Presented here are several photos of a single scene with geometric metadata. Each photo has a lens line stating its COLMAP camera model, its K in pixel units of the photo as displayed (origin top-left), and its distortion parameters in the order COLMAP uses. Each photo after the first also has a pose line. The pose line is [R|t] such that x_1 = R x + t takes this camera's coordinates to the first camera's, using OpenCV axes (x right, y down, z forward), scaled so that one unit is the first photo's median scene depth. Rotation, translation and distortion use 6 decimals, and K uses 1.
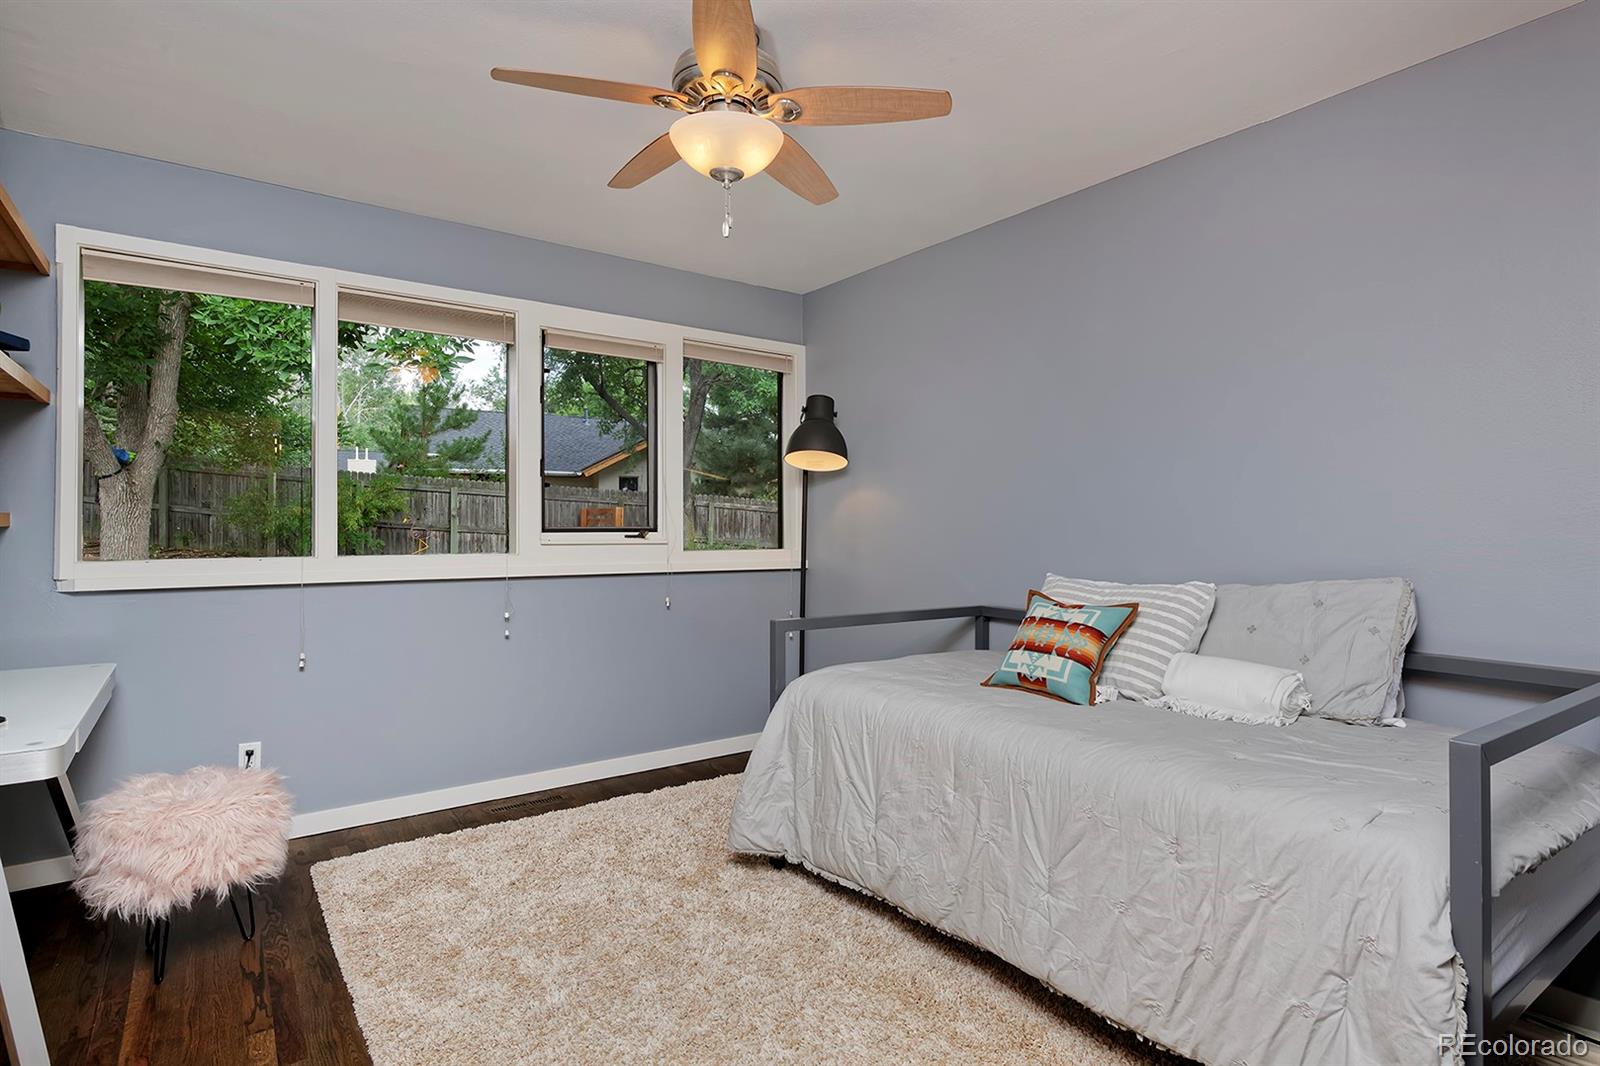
lens RADIAL K [[835.3, 0, 800.0], [0, 835.3, 533.0], [0, 0, 1]] dist [0.001150, 0.000437]
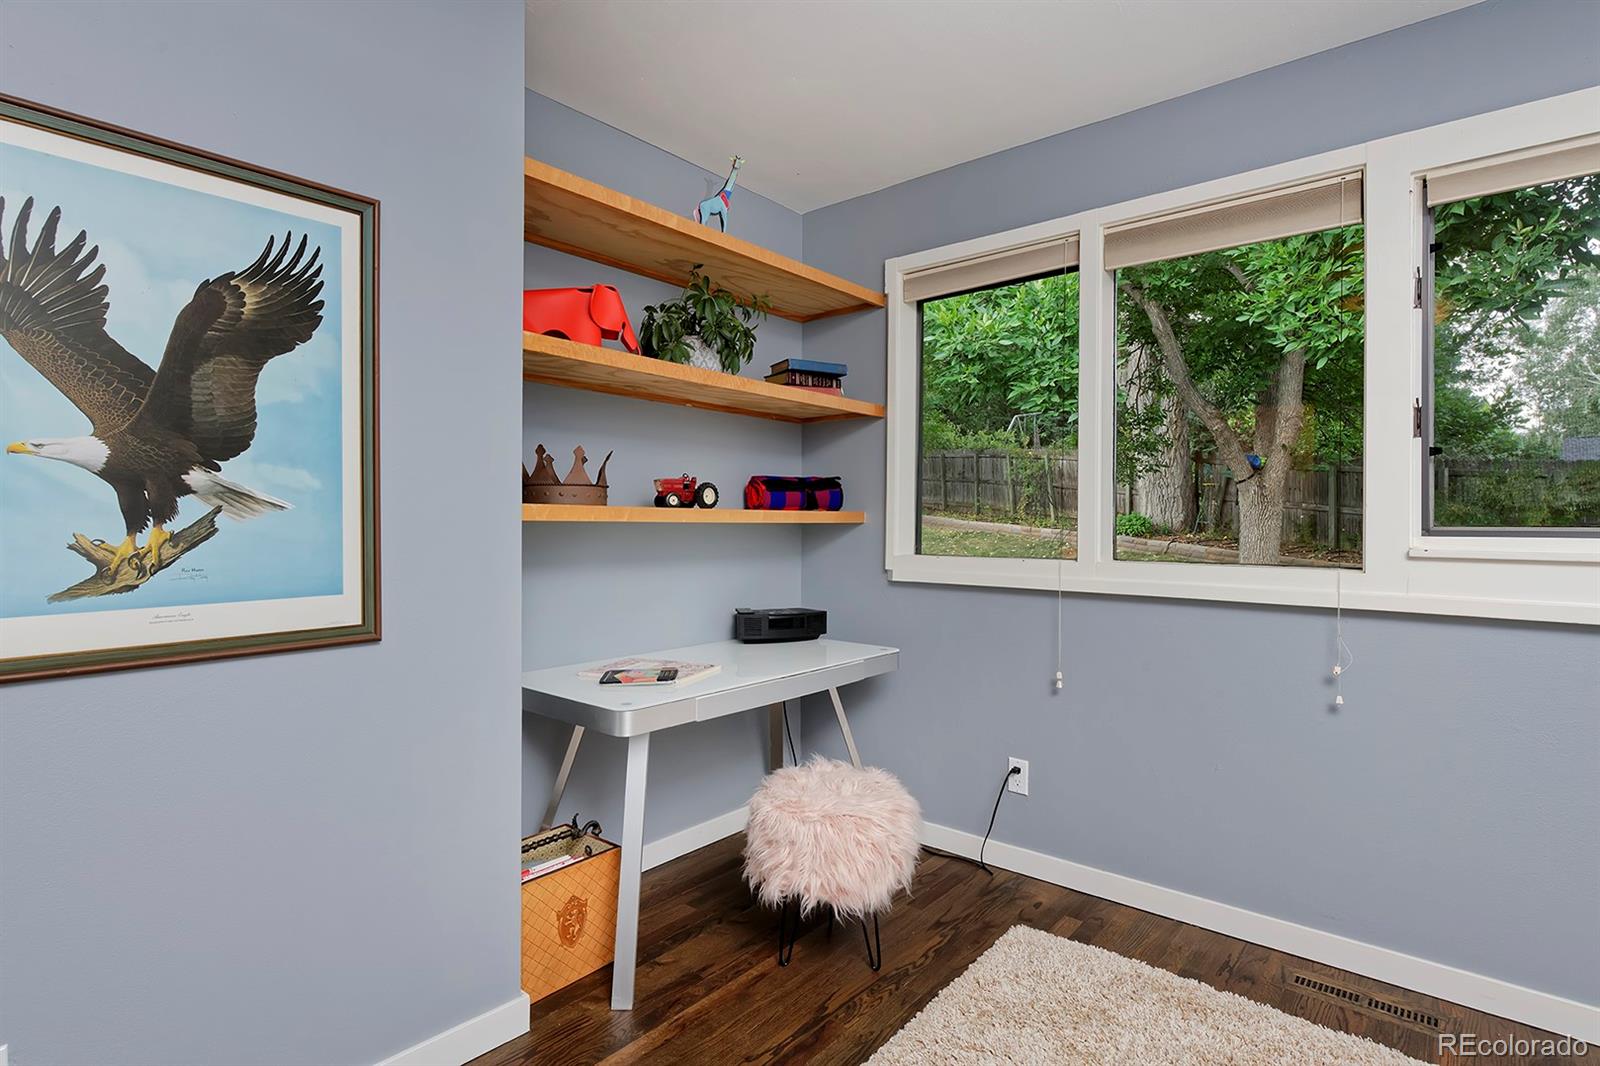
lens RADIAL K [[804.0, 0, 800.0], [0, 804.0, 533.0], [0, 0, 1]] dist [-0.002067, -0.000341]
pose [[0.241935, 0.011219, -0.970228, 0.121630], [-0.013488, 0.999875, 0.008198, -0.002561], [0.970199, 0.011103, 0.242056, 0.482191]]
